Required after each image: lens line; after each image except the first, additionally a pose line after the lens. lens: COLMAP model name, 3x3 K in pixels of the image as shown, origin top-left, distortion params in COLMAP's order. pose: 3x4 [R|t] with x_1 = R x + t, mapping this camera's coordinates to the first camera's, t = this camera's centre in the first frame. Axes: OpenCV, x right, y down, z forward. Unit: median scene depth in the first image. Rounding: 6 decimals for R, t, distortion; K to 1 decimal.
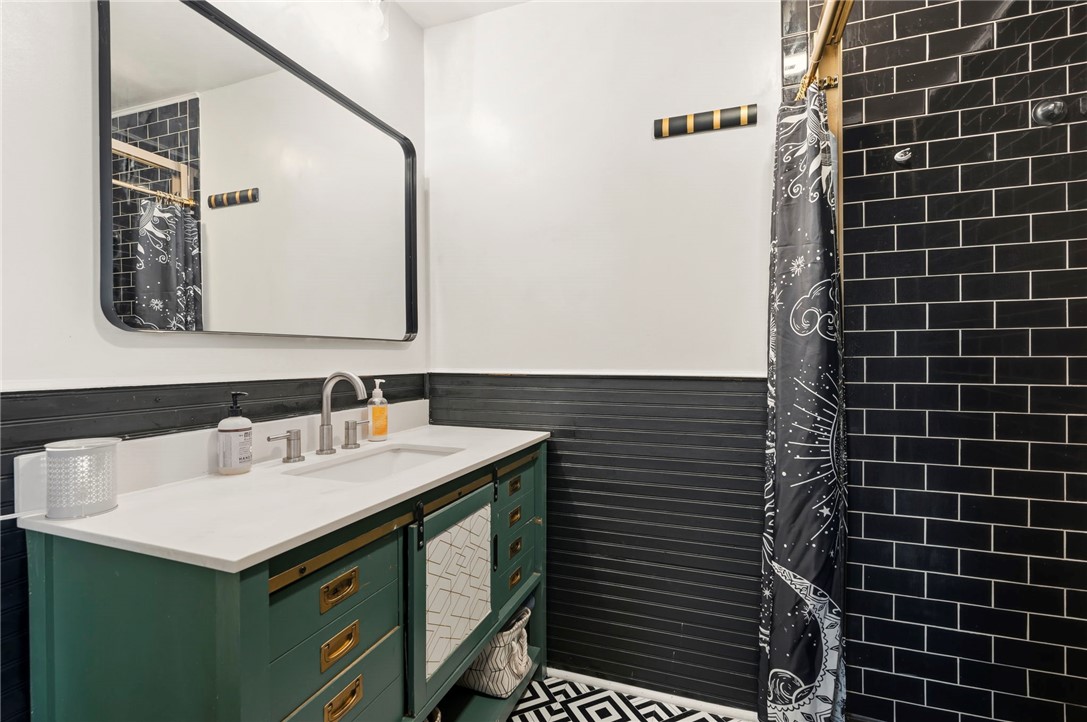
lens RADIAL K [[491.1, 0, 538.4], [0, 491.1, 359.6], [0, 0, 1]] dist [-0.011244, 0.000791]
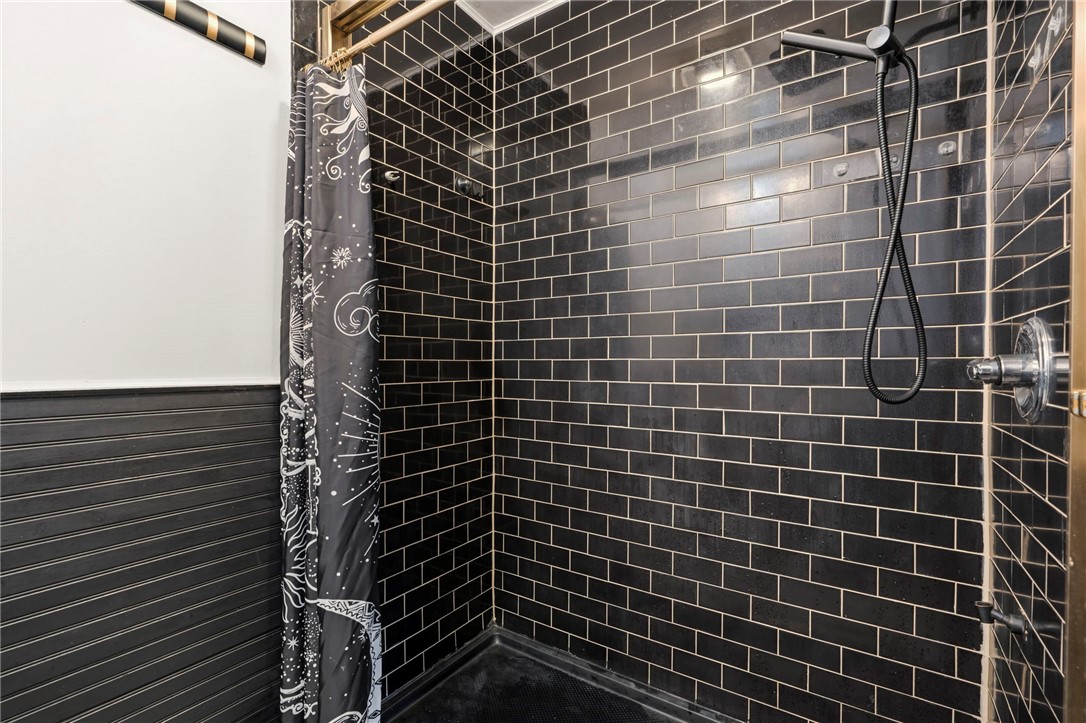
lens RADIAL K [[490.6, 0, 537.8], [0, 490.6, 367.5], [0, 0, 1]] dist [-0.011244, 0.000791]
pose [[0.243397, -0.008389, 0.969891, -0.258594], [-0.000202, 0.999962, 0.008700, 0.001735], [-0.969927, -0.002313, 0.243386, 0.443941]]
